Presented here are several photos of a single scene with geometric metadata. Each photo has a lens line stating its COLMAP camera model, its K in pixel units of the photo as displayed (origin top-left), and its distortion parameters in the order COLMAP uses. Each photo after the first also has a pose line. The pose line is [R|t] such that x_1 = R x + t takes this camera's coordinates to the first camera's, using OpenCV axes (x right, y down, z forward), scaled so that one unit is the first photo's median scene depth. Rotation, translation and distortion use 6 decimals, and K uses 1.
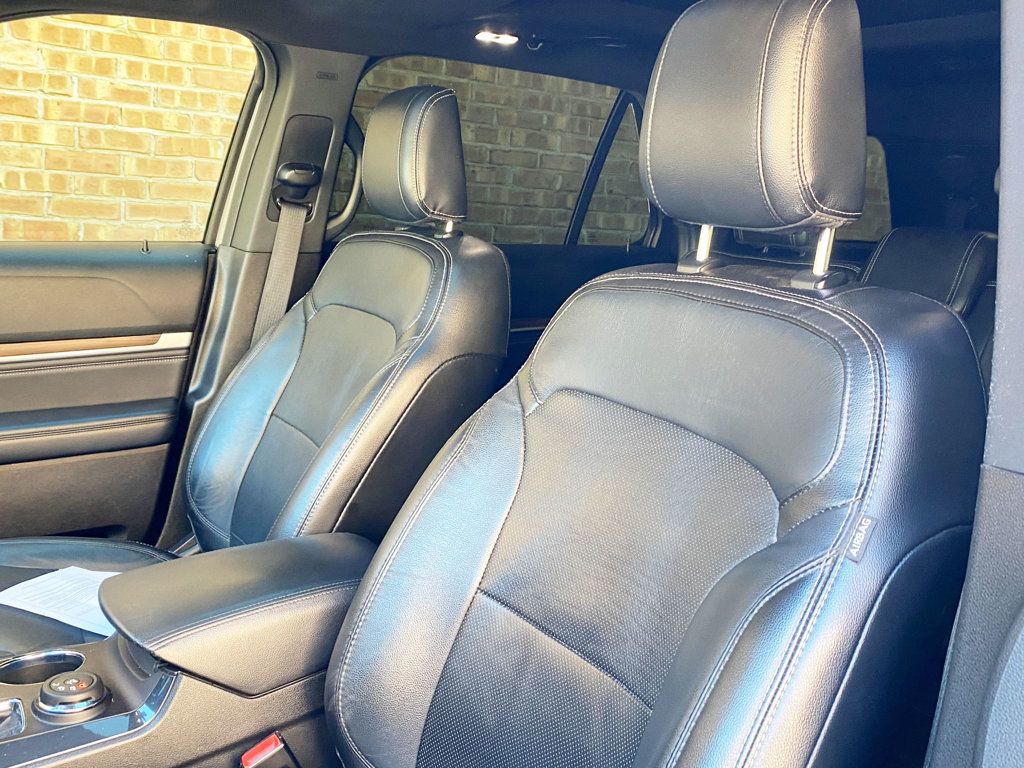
lens RADIAL K [[973.8, 0, 512.0], [0, 973.8, 384.0], [0, 0, 1]] dist [0.097216, -0.177136]
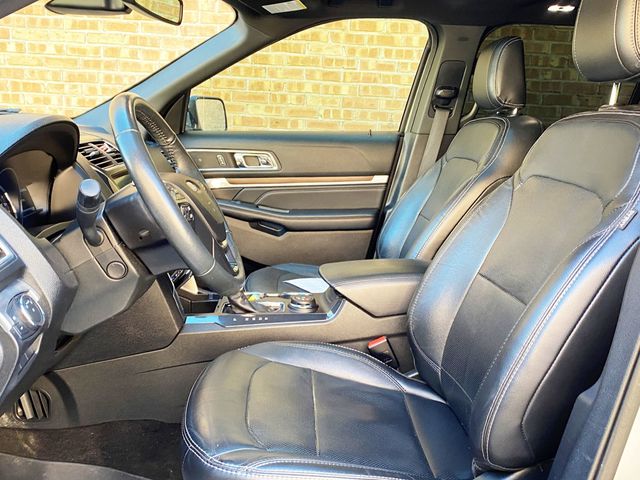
lens RADIAL K [[611.1, 0, 320.0], [0, 611.1, 240.0], [0, 0, 1]] dist [0.049830, -0.118837]
pose [[0.876378, 0.060910, -0.477756, 0.153584], [-0.071473, 0.997435, -0.003944, 0.093453], [0.476290, 0.037603, 0.878484, -0.148224]]
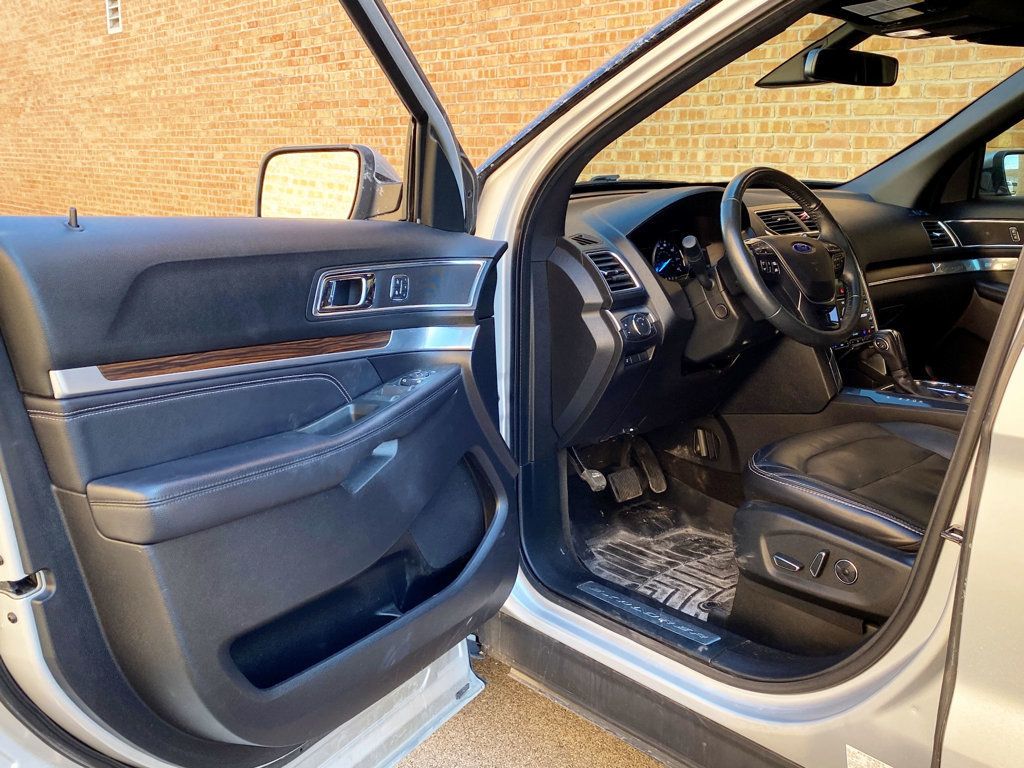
lens RADIAL K [[927.2, 0, 511.9], [0, 927.2, 396.8], [0, 0, 1]] dist [0.089795, -0.129040]
pose [[0.174238, 0.176441, -0.968767, 0.701383], [-0.173874, 0.973870, 0.146098, 0.111287], [0.969231, 0.142987, 0.200364, -0.179718]]
